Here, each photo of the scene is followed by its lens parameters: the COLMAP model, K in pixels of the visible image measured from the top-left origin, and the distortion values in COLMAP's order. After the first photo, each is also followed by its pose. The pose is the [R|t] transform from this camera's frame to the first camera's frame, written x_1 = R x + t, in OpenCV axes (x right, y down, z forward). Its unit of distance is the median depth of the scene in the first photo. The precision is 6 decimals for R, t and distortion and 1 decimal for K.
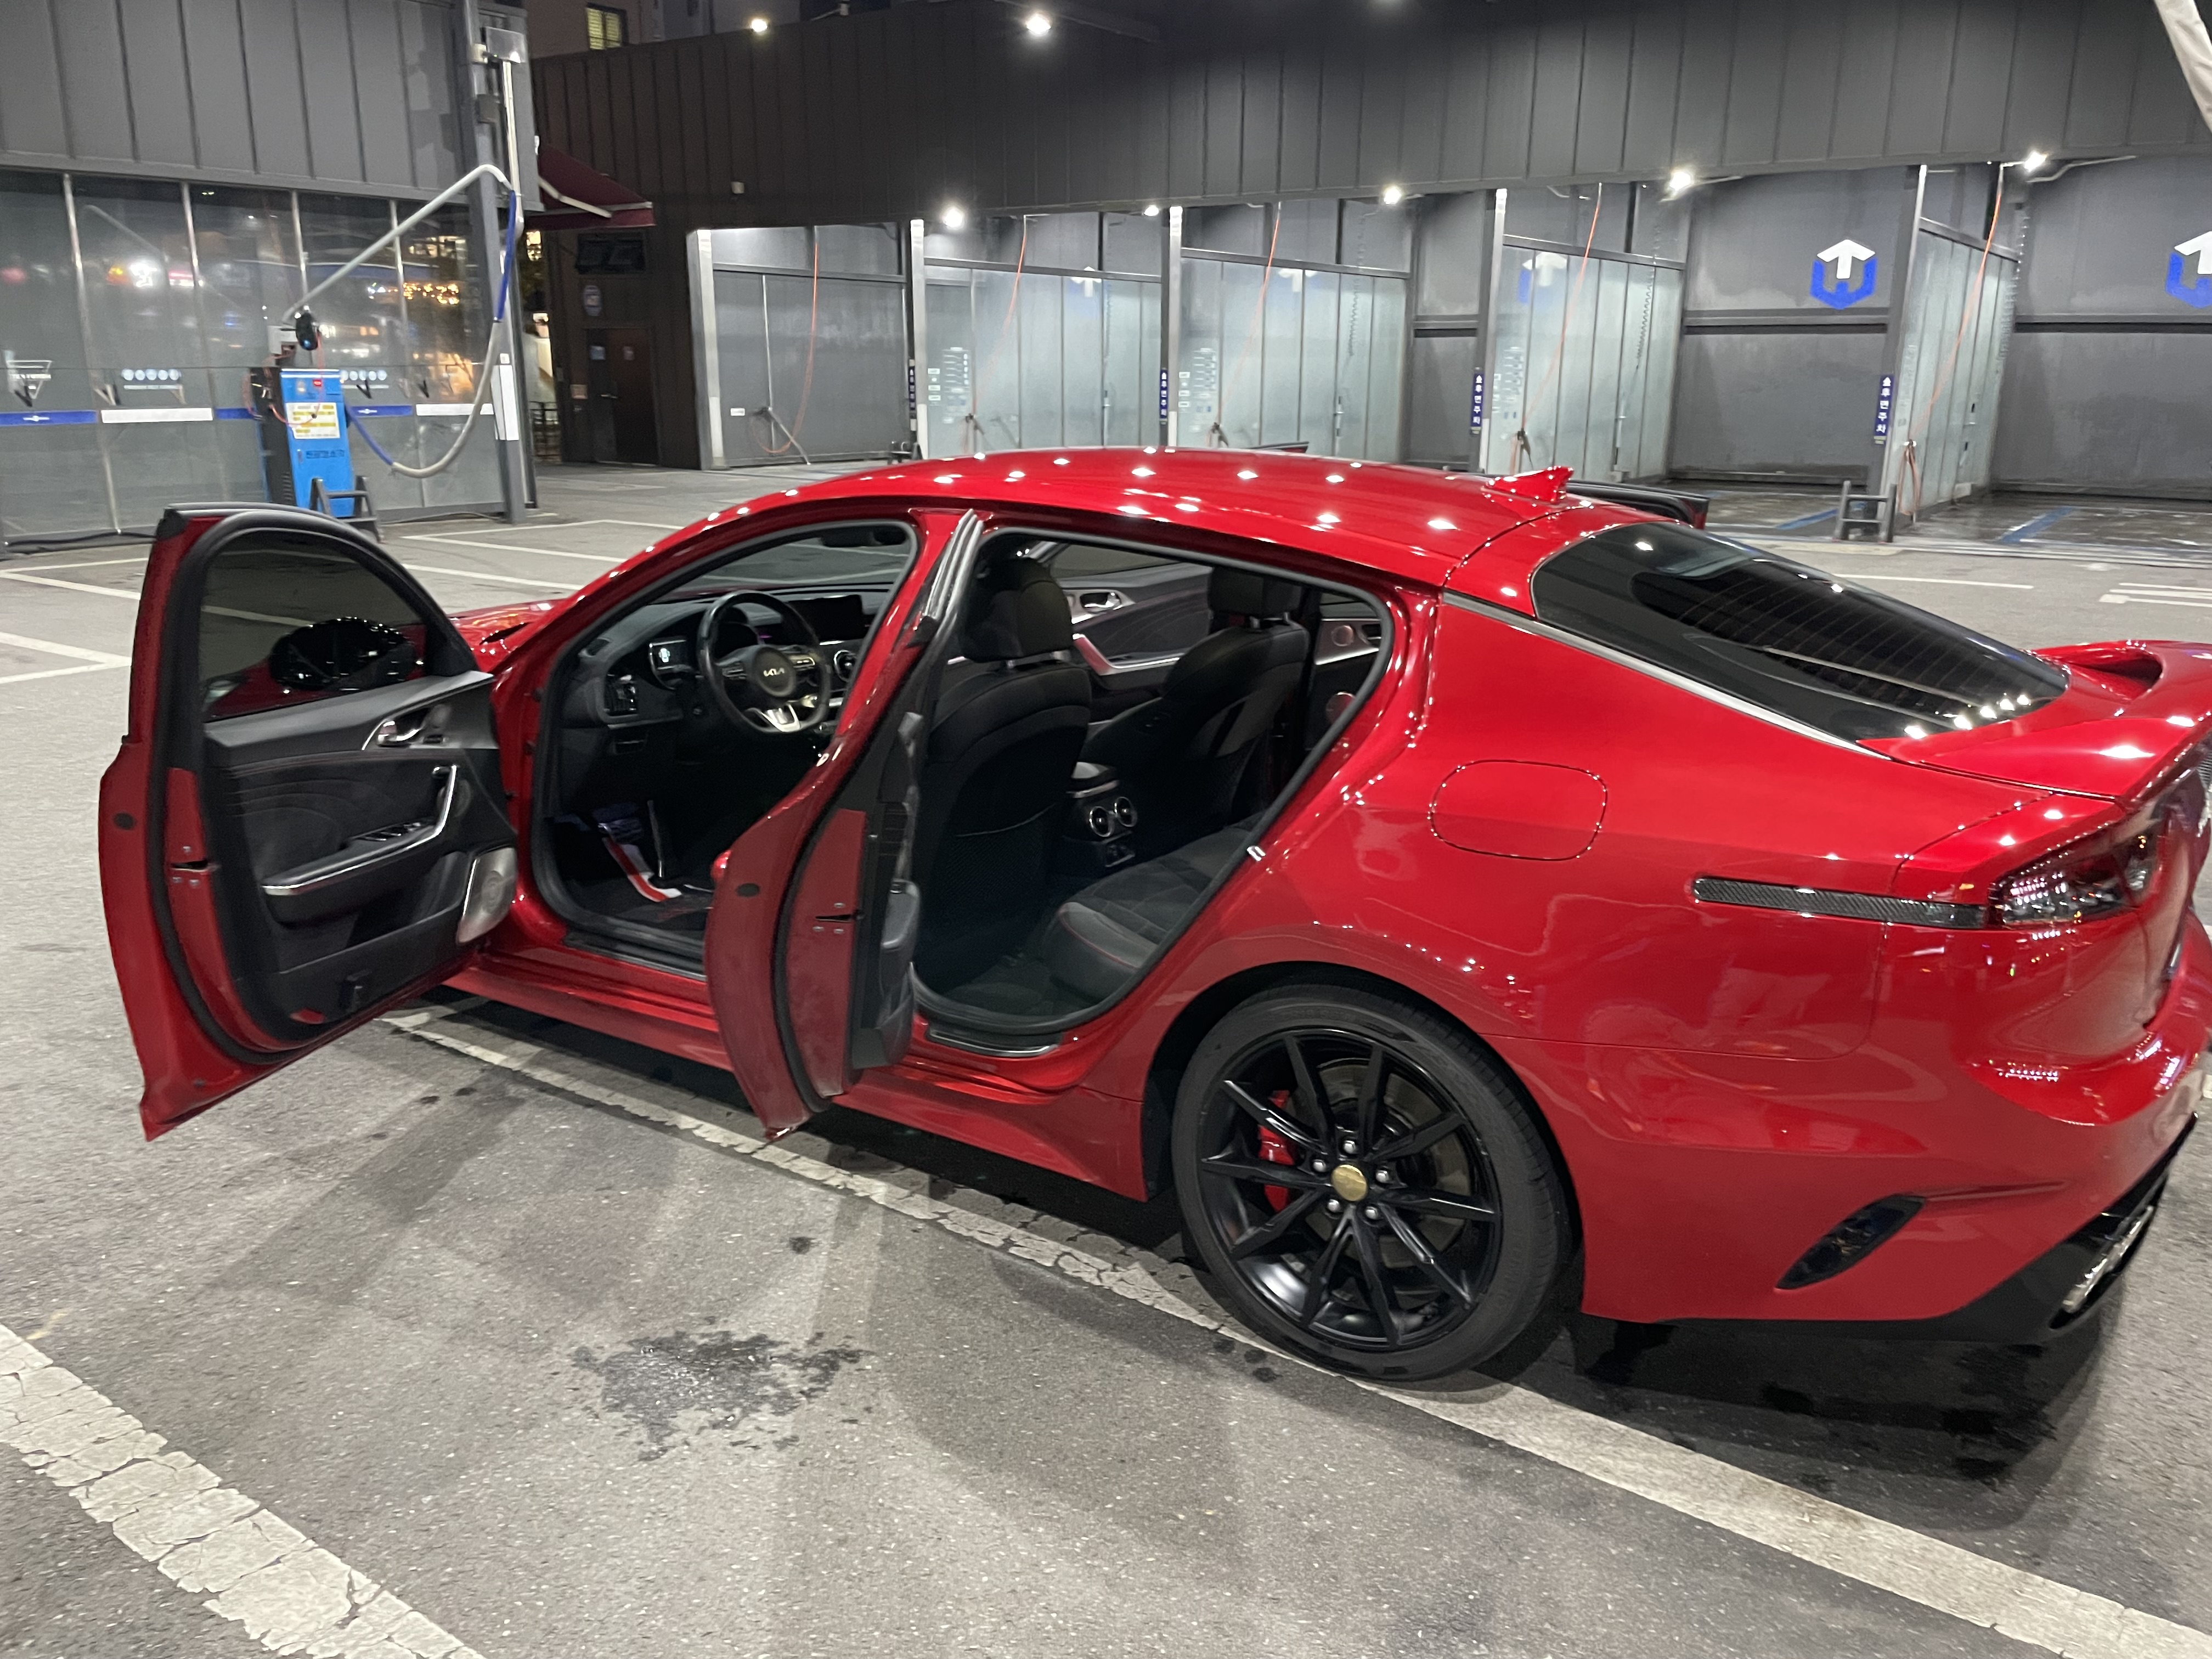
lens RADIAL K [[1656.8, 0, 1106.0], [0, 1656.8, 829.5], [0, 0, 1]] dist [0.089374, -0.125931]
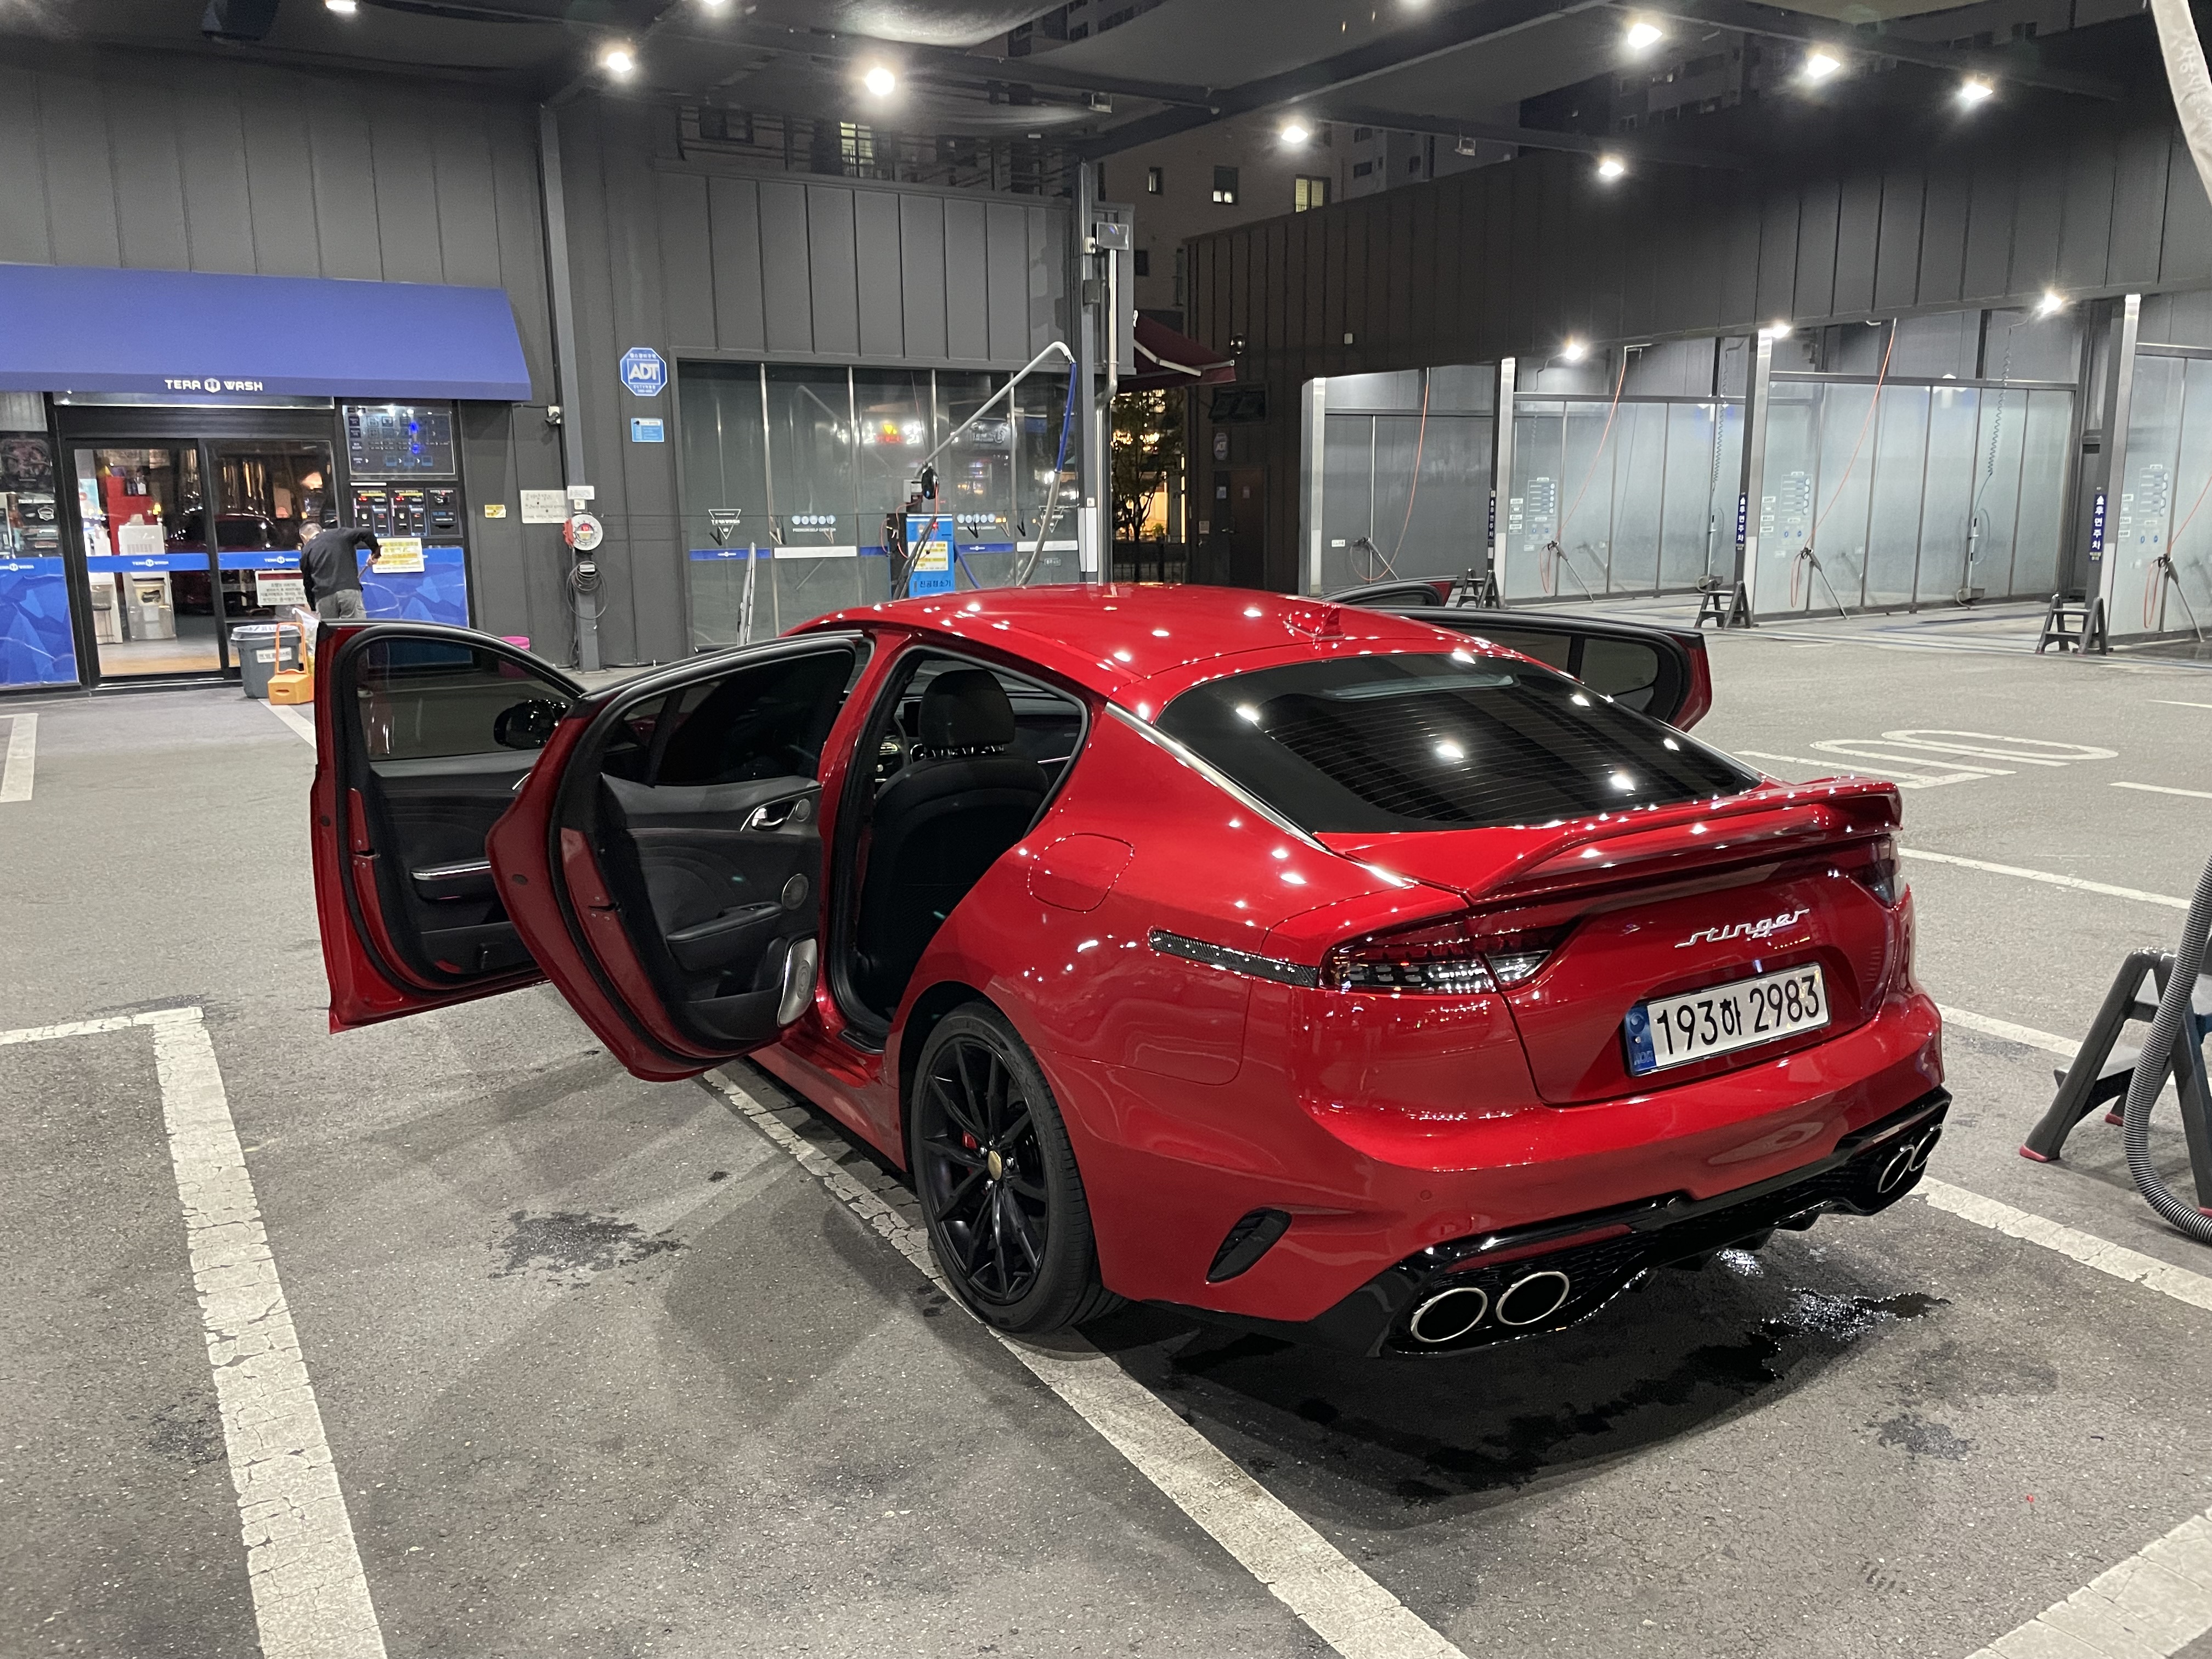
lens RADIAL K [[1656.8, 0, 1106.0], [0, 1656.8, 829.5], [0, 0, 1]] dist [0.089374, -0.125931]
pose [[0.914117, 0.063193, -0.400496, 0.136187], [-0.092007, 0.994341, -0.053109, 0.003786], [0.394873, 0.085396, 0.914758, -0.025434]]
